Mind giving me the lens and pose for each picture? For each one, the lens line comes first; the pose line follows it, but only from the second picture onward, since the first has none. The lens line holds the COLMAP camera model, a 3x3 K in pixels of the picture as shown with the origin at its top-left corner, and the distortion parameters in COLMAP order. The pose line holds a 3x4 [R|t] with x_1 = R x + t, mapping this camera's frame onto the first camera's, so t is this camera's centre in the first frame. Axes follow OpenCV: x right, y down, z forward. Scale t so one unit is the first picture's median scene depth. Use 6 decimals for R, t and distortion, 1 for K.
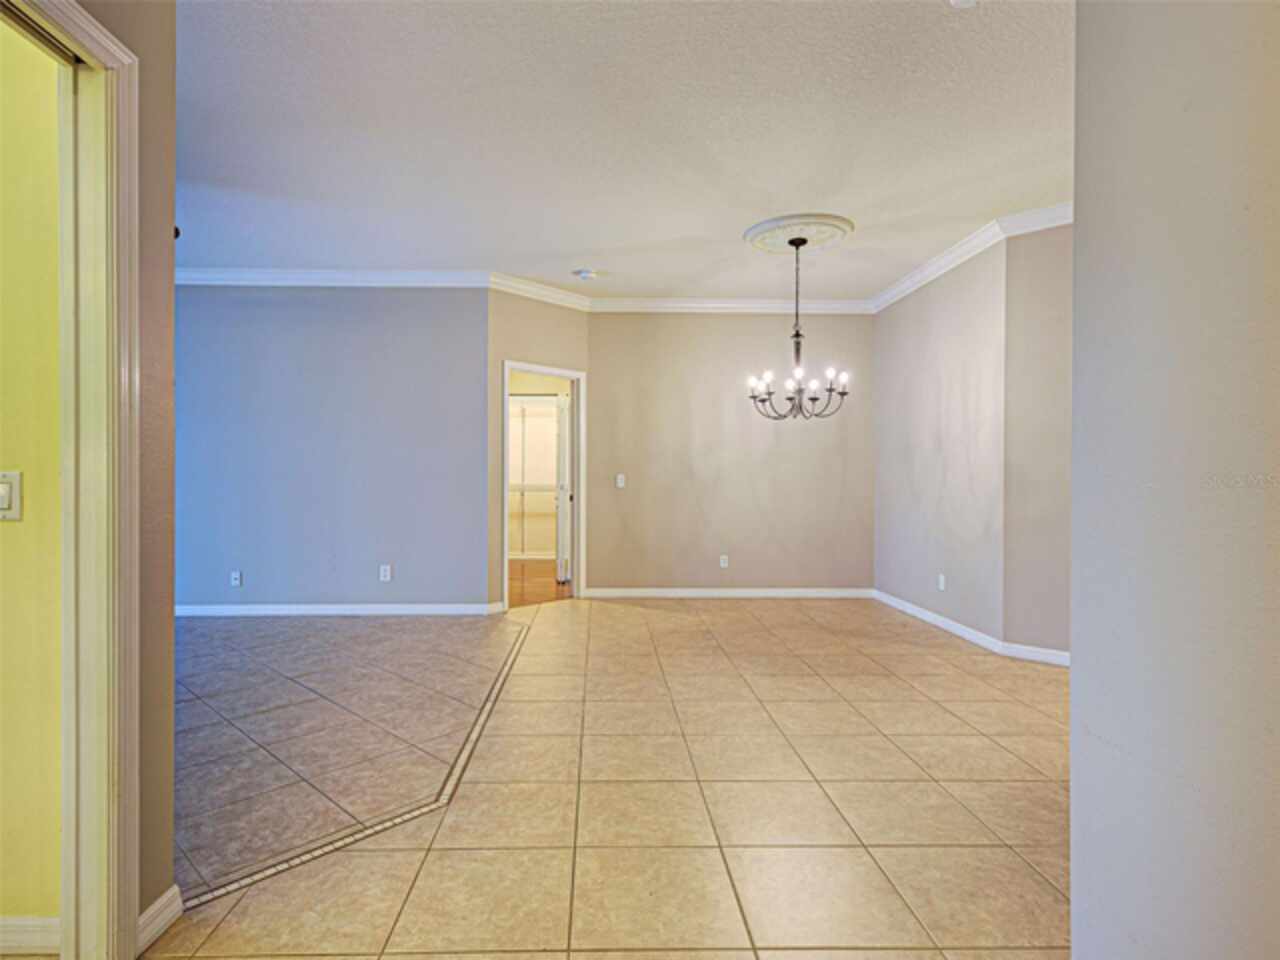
lens RADIAL K [[666.7, 0, 607.8], [0, 666.7, 479.0], [0, 0, 1]] dist [0.012804, -0.002972]
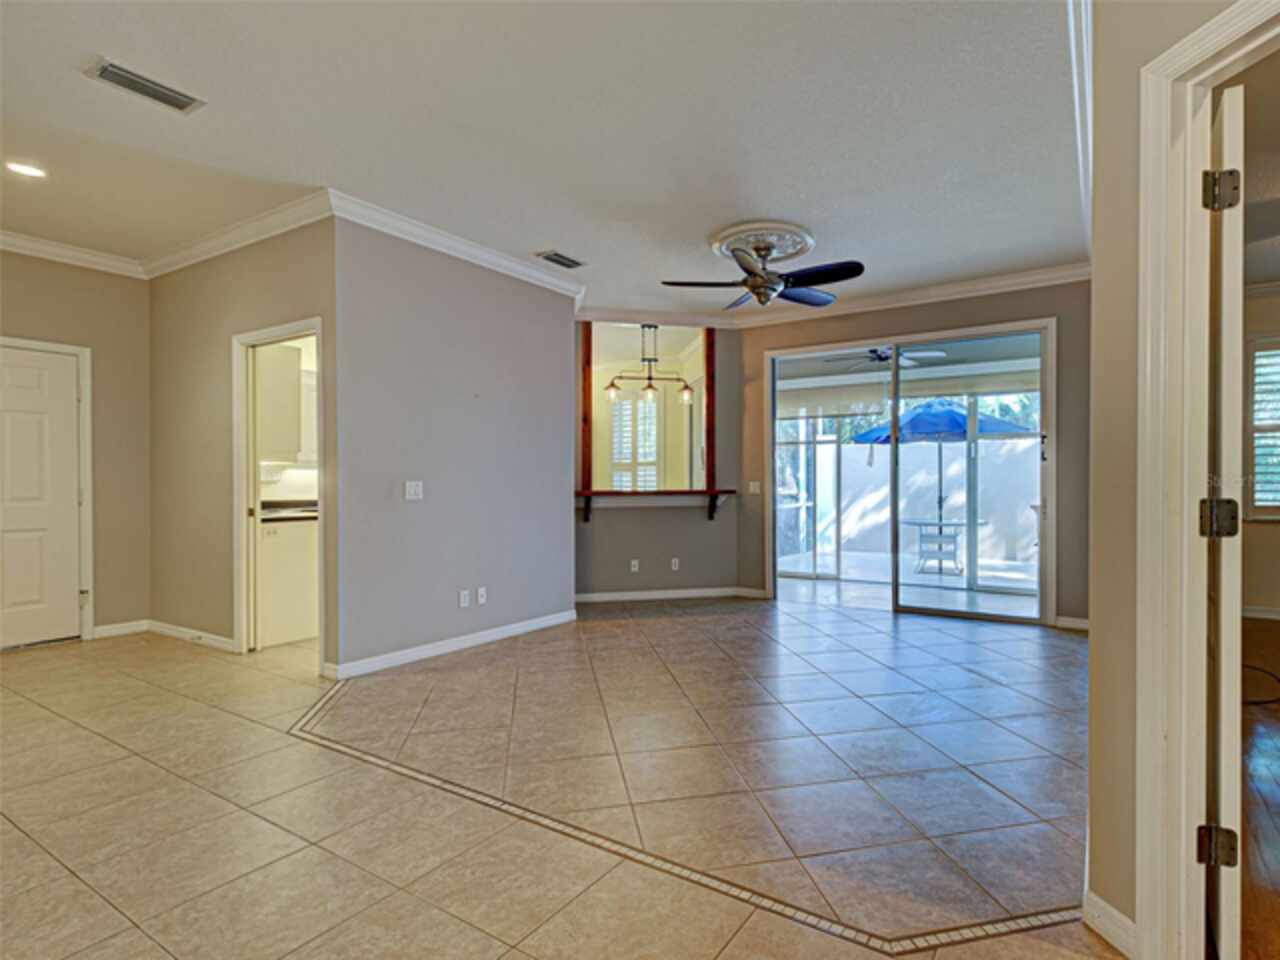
lens RADIAL K [[666.7, 0, 724.1], [0, 666.7, 486.7], [0, 0, 1]] dist [0.012804, -0.002972]
pose [[-0.521458, 0.002518, -0.853273, 0.243252], [-0.007235, 0.999947, 0.007372, -0.006550], [0.853246, 0.010018, -0.521412, 1.350521]]
